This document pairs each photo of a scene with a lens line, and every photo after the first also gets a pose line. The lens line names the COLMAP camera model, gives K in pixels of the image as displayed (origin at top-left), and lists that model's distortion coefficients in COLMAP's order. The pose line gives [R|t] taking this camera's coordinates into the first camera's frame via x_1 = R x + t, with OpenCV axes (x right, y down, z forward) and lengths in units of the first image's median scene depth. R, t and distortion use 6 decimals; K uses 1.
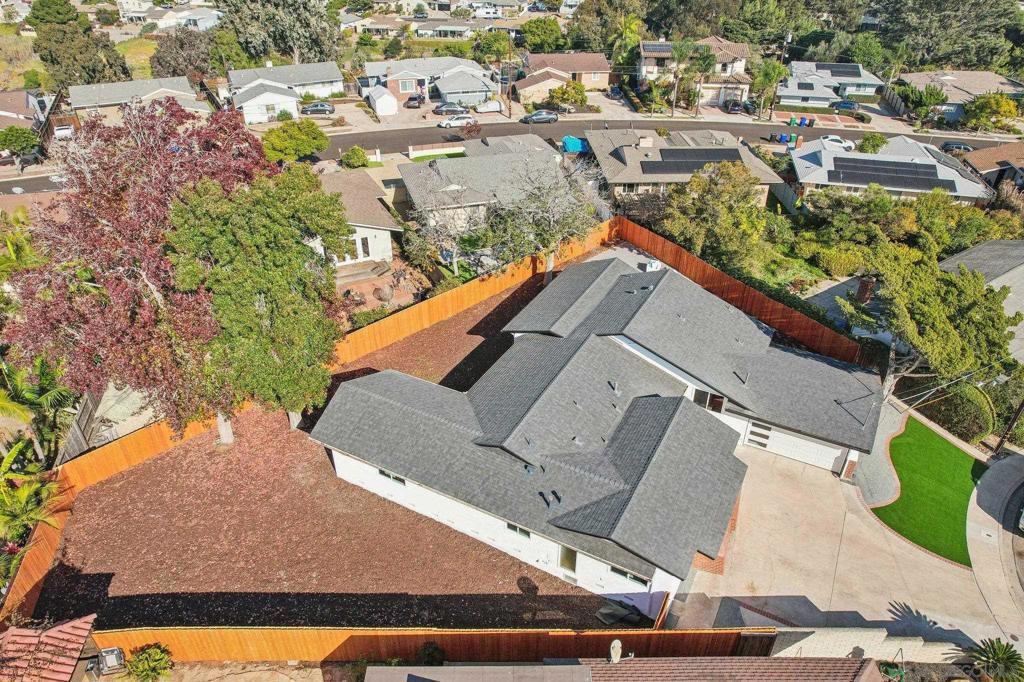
lens RADIAL K [[669.6, 0, 509.5], [0, 669.6, 341.3], [0, 0, 1]] dist [-0.079504, 0.073027]
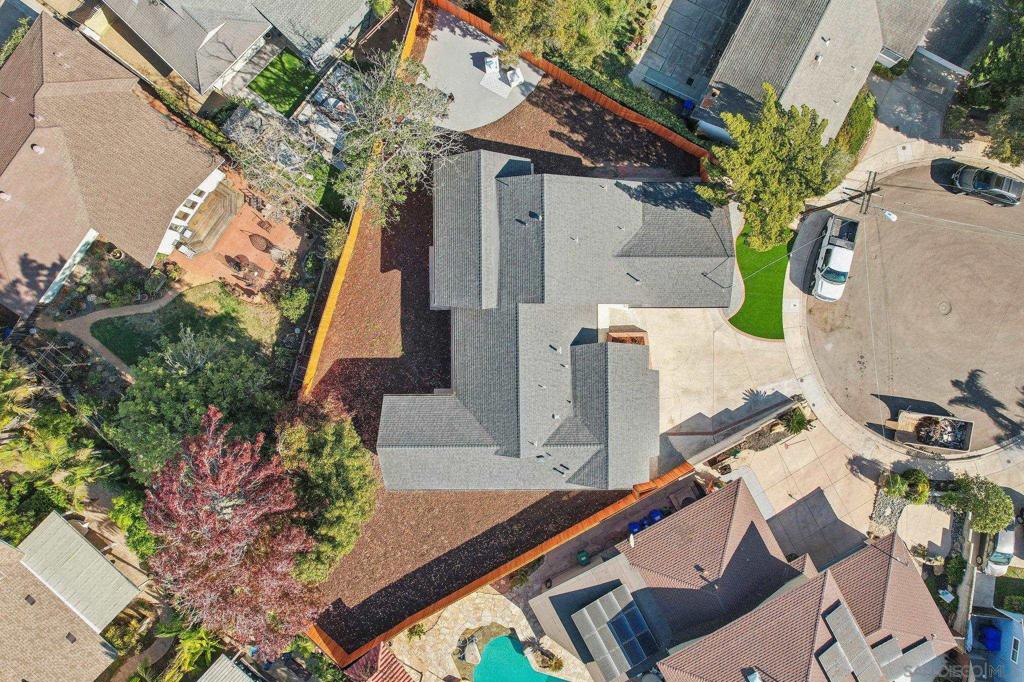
lens RADIAL K [[648.6, 0, 512.0], [0, 648.6, 341.0], [0, 0, 1]] dist [-0.044370, 0.001305]
pose [[0.876073, -0.482142, -0.005952, 0.050771], [0.259930, 0.461835, 0.848024, -0.562139], [-0.406119, -0.744478, 0.529925, 0.191732]]
